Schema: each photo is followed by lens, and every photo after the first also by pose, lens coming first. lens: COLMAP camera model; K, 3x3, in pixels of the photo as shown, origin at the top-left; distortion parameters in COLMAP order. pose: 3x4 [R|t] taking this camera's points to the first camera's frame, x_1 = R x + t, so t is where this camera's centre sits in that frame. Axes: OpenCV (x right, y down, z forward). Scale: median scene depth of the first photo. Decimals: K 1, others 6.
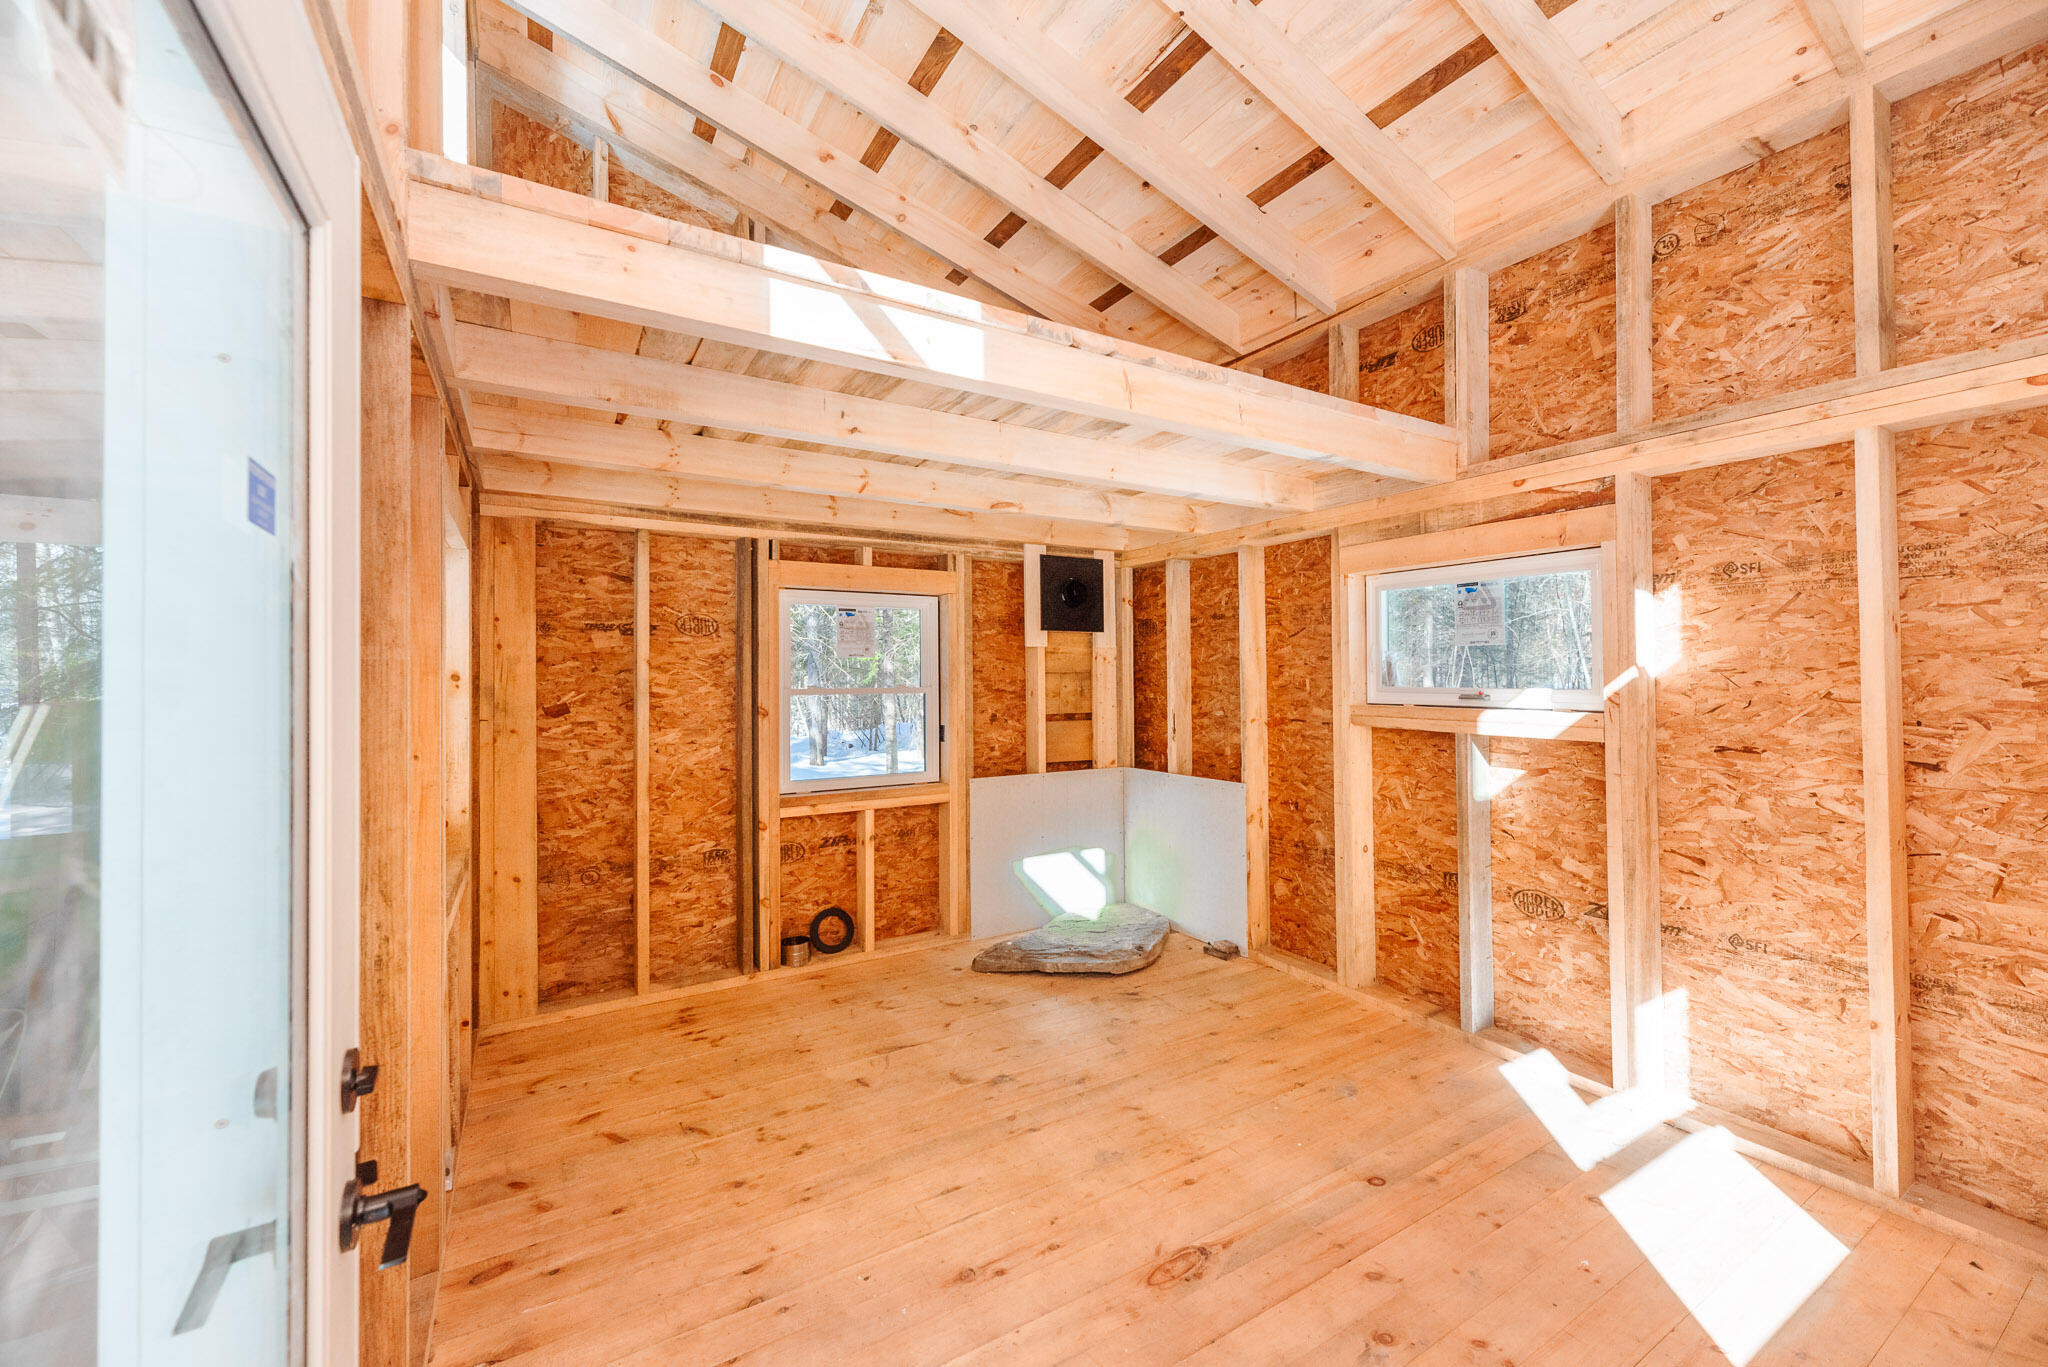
lens RADIAL K [[819.6, 0, 1072.1], [0, 819.6, 680.5], [0, 0, 1]] dist [0.009773, 0.000177]
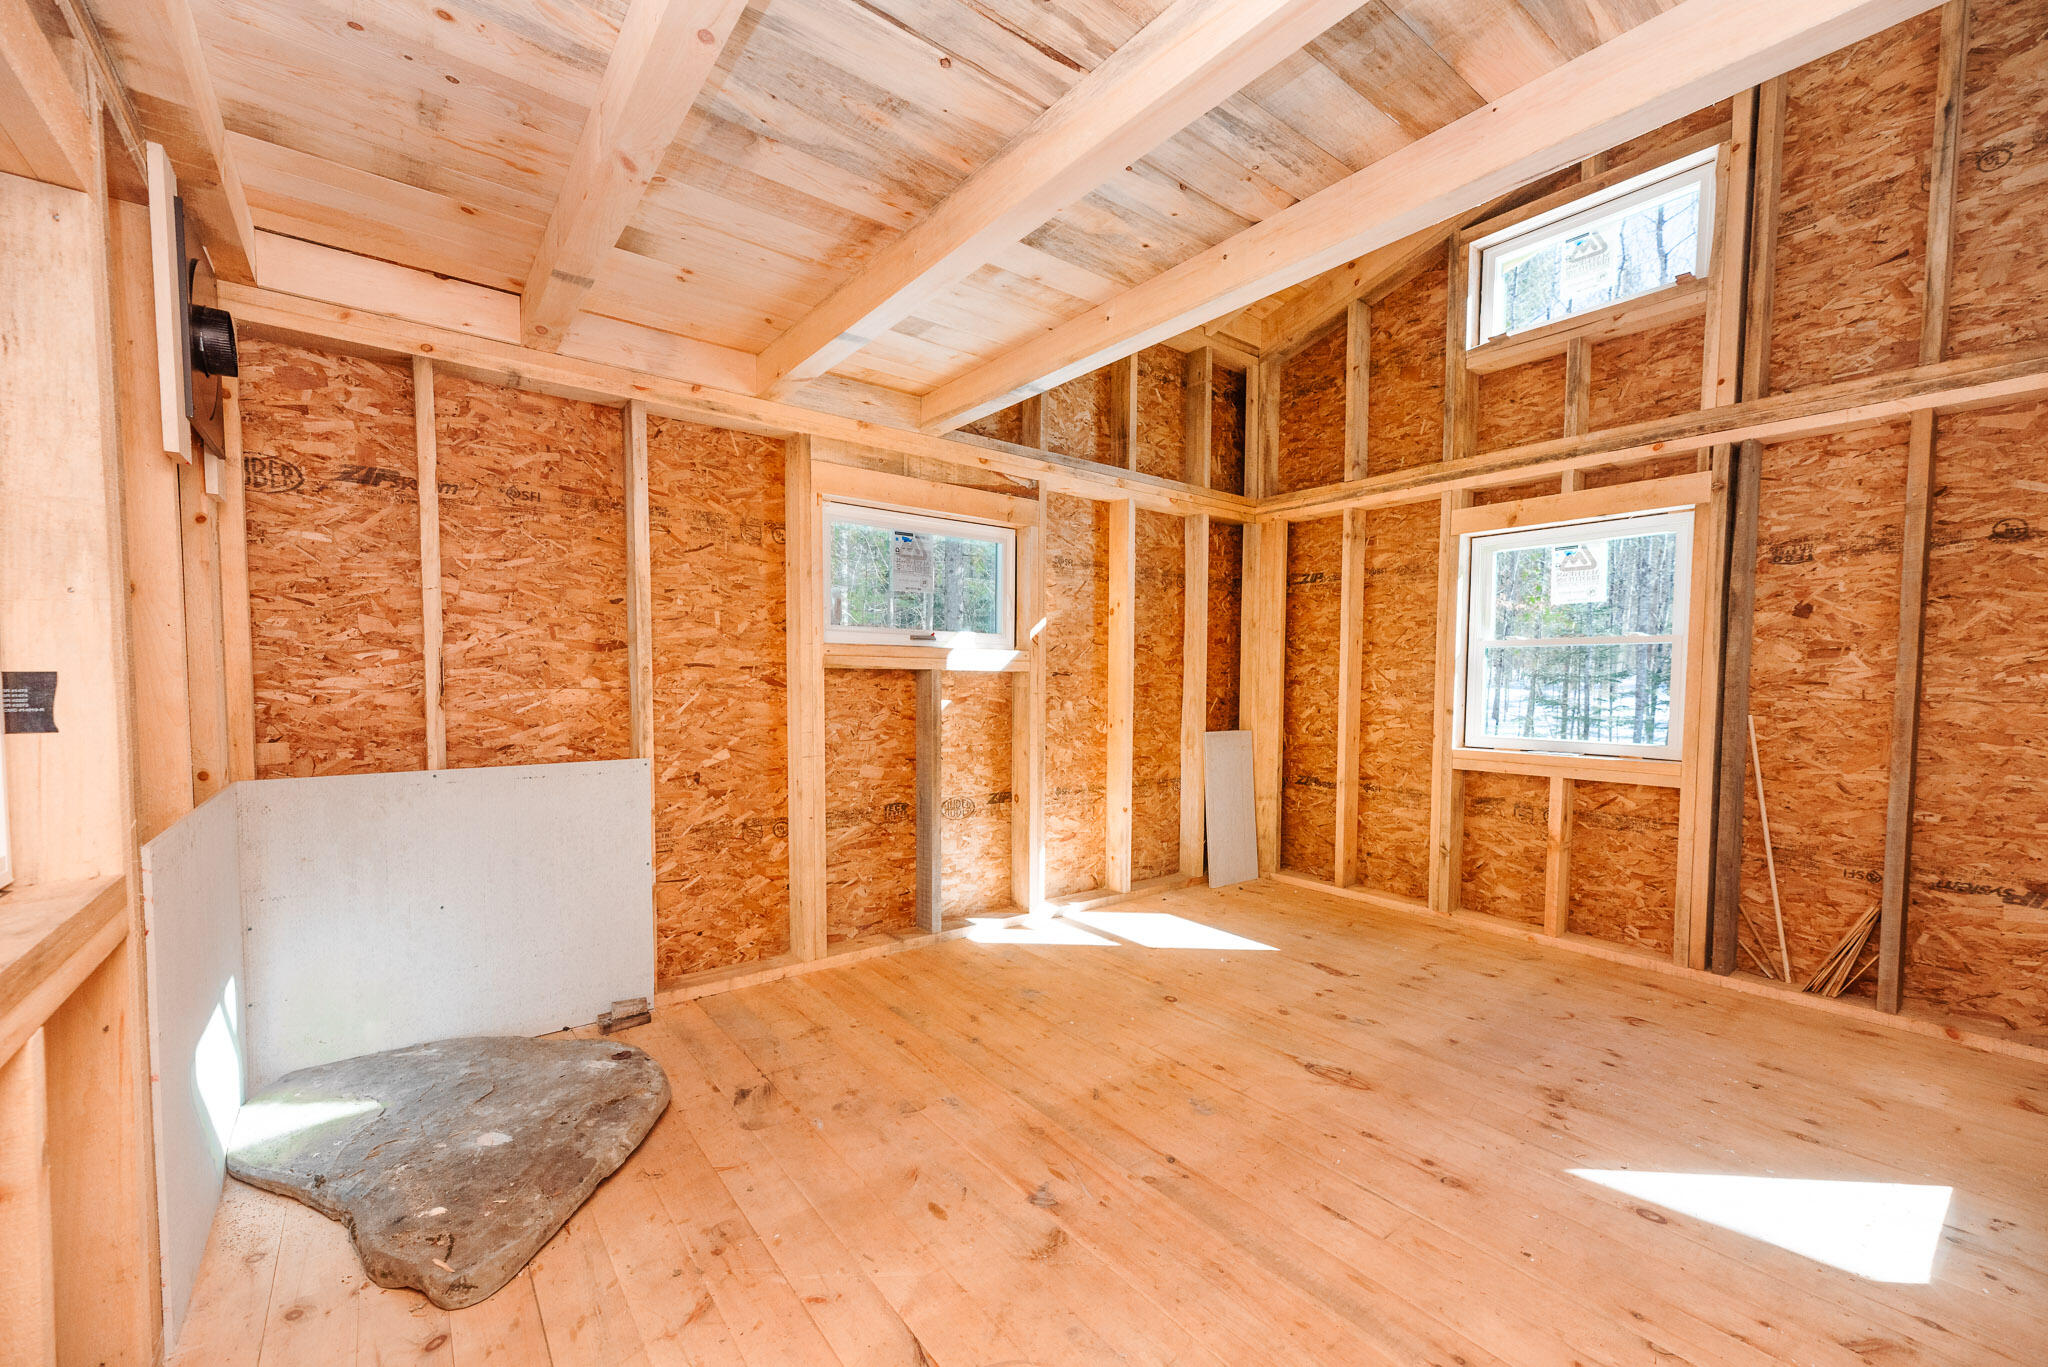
lens RADIAL K [[819.6, 0, 1000.2], [0, 819.6, 725.9], [0, 0, 1]] dist [0.009773, 0.000177]
pose [[-0.073455, -0.054724, 0.995796, -0.580520], [-0.002140, 0.998500, 0.054715, 0.071056], [-0.997296, 0.001888, -0.073462, 0.901048]]
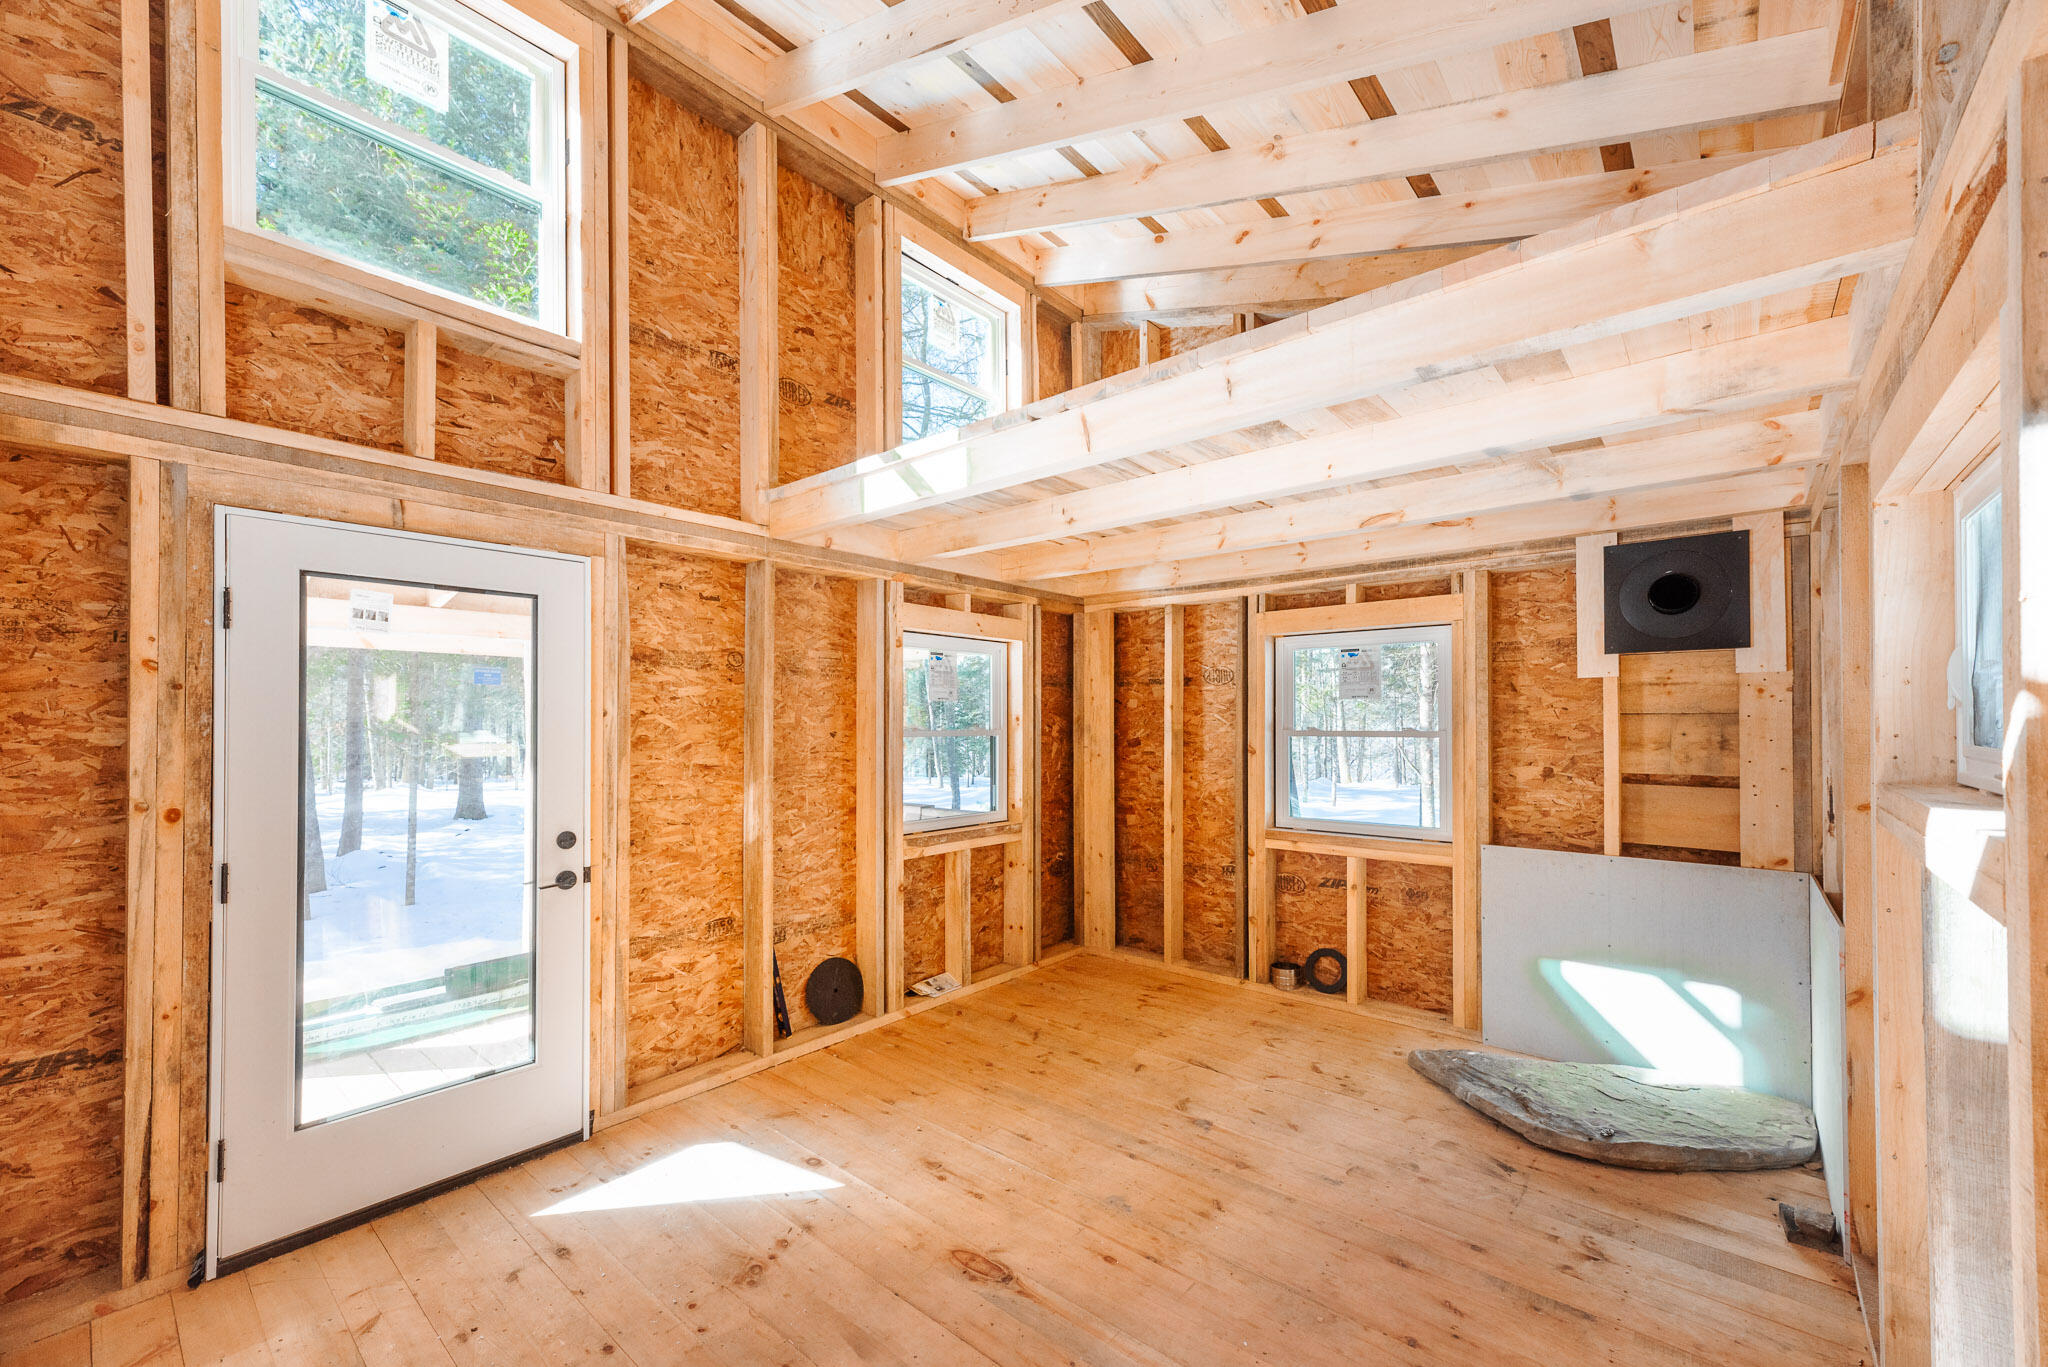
lens RADIAL K [[819.6, 0, 1022.8], [0, 819.6, 715.4], [0, 0, 1]] dist [0.009773, 0.000177]
pose [[0.291117, -0.002108, -0.956685, 0.668609], [-0.006670, 0.999969, -0.004233, -0.001765], [0.956664, 0.007614, 0.291094, 0.416606]]
